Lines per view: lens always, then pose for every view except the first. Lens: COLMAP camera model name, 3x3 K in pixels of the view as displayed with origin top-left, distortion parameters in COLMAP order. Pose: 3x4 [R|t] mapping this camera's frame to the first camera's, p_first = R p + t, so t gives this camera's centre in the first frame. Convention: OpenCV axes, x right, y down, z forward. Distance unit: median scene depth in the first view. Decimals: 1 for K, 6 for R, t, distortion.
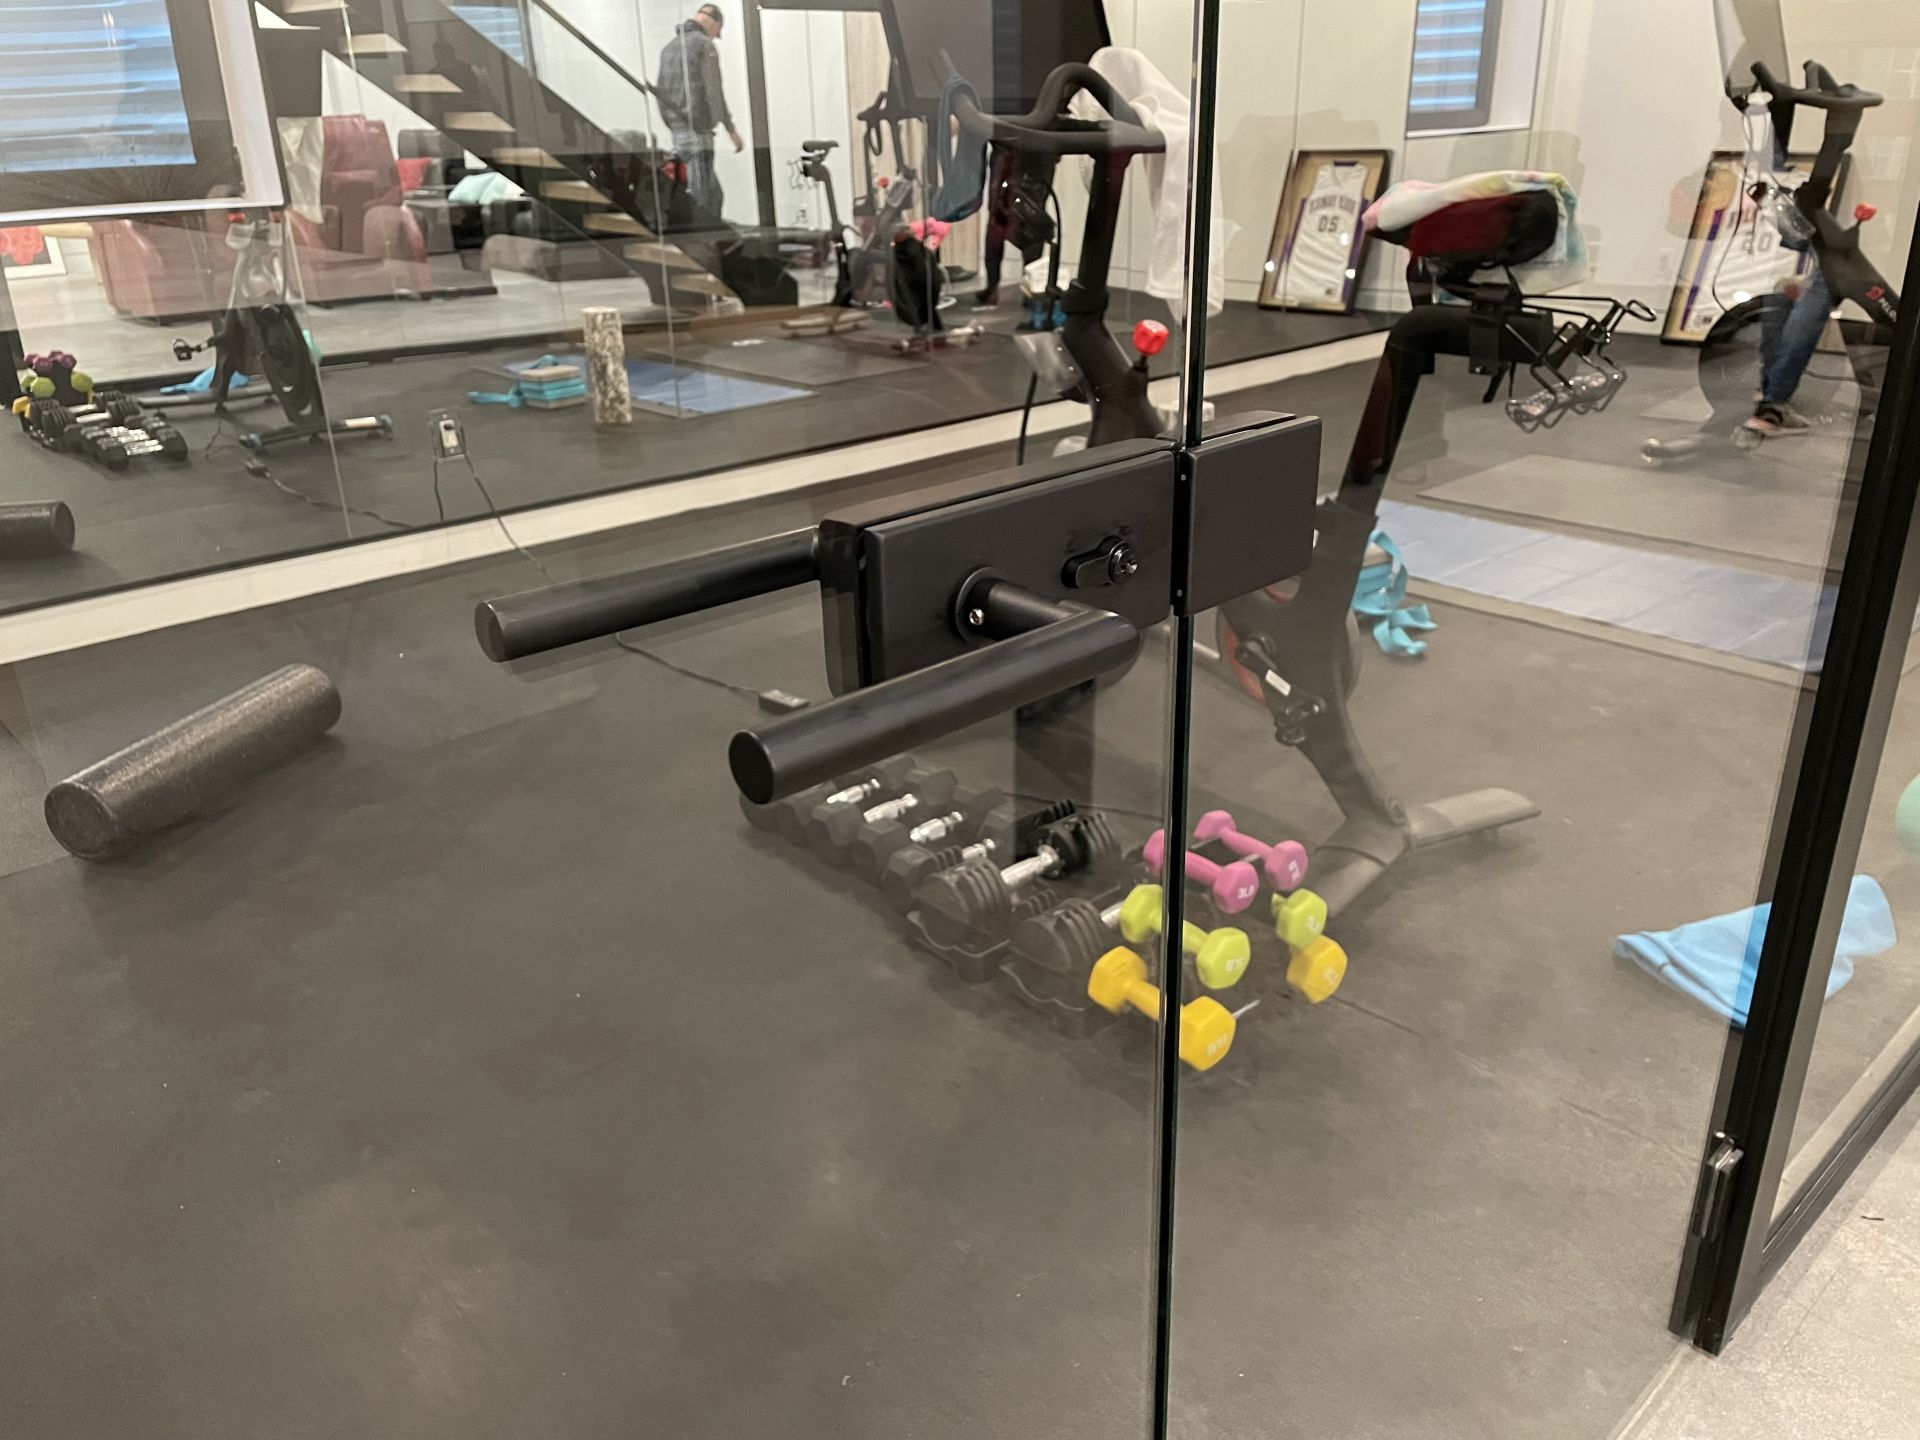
lens RADIAL K [[1460.6, 0, 970.7], [0, 1460.6, 723.4], [0, 0, 1]] dist [0.071540, -0.054512]
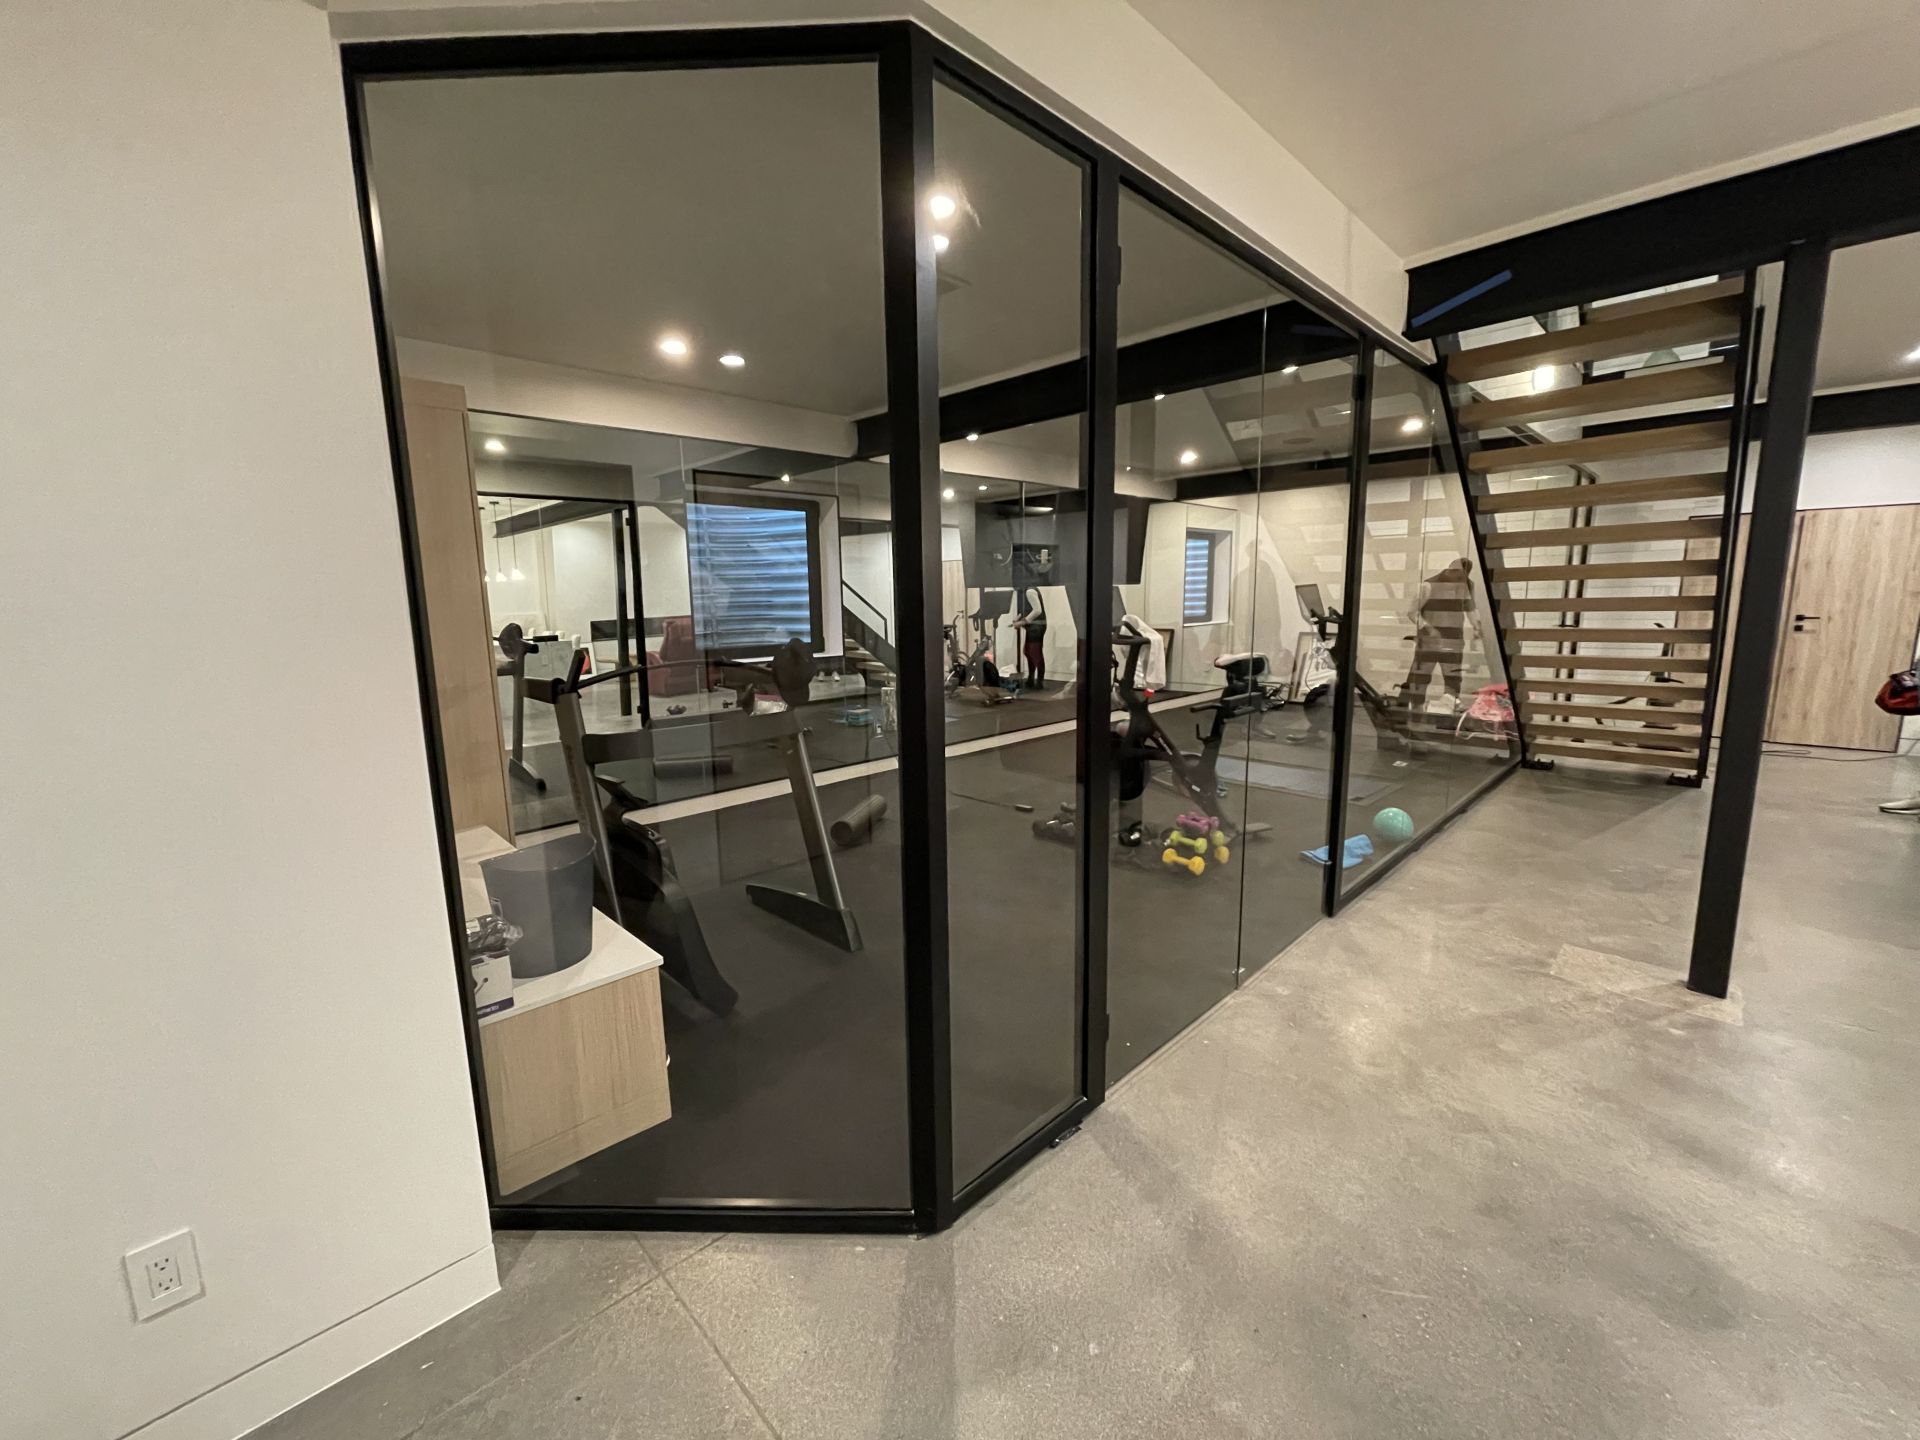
lens RADIAL K [[778.4, 0, 956.9], [0, 778.4, 723.4], [0, 0, 1]] dist [0.012120, 0.000405]
pose [[0.999639, 0.001722, 0.026830, -0.361725], [0.004536, 0.972841, -0.231430, 0.219534], [-0.026500, 0.231468, 0.972481, -0.725605]]
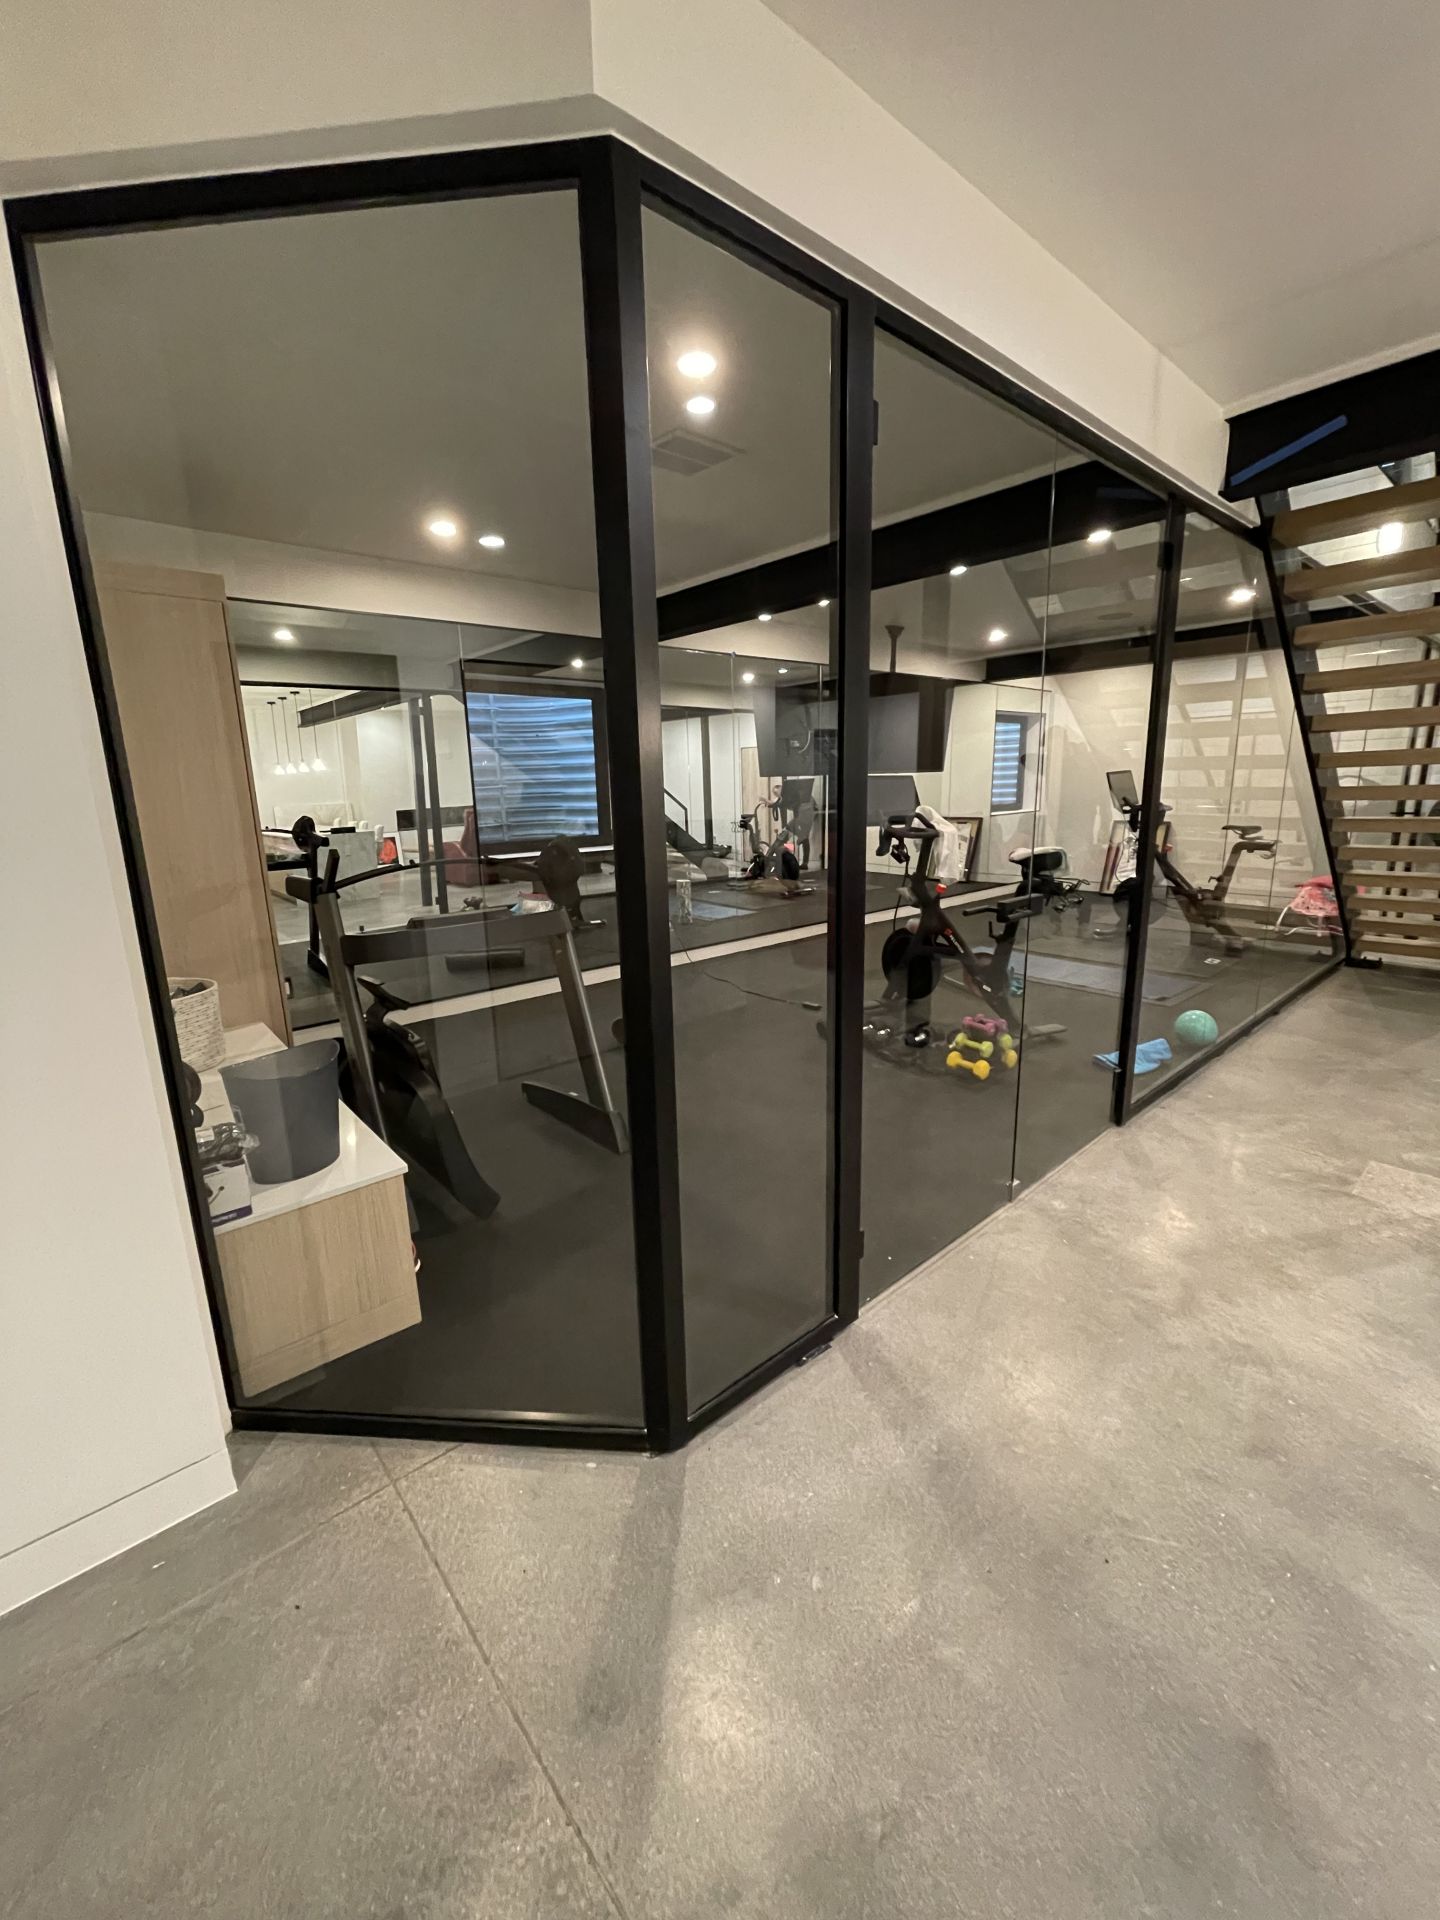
lens RADIAL K [[778.4, 0, 724.0], [0, 778.4, 957.1], [0, 0, 1]] dist [0.012120, 0.000405]
pose [[0.999548, 0.006542, -0.029353, -0.300132], [-0.011532, 0.984816, -0.173217, 0.193060], [0.027775, 0.173477, 0.984446, -0.692353]]
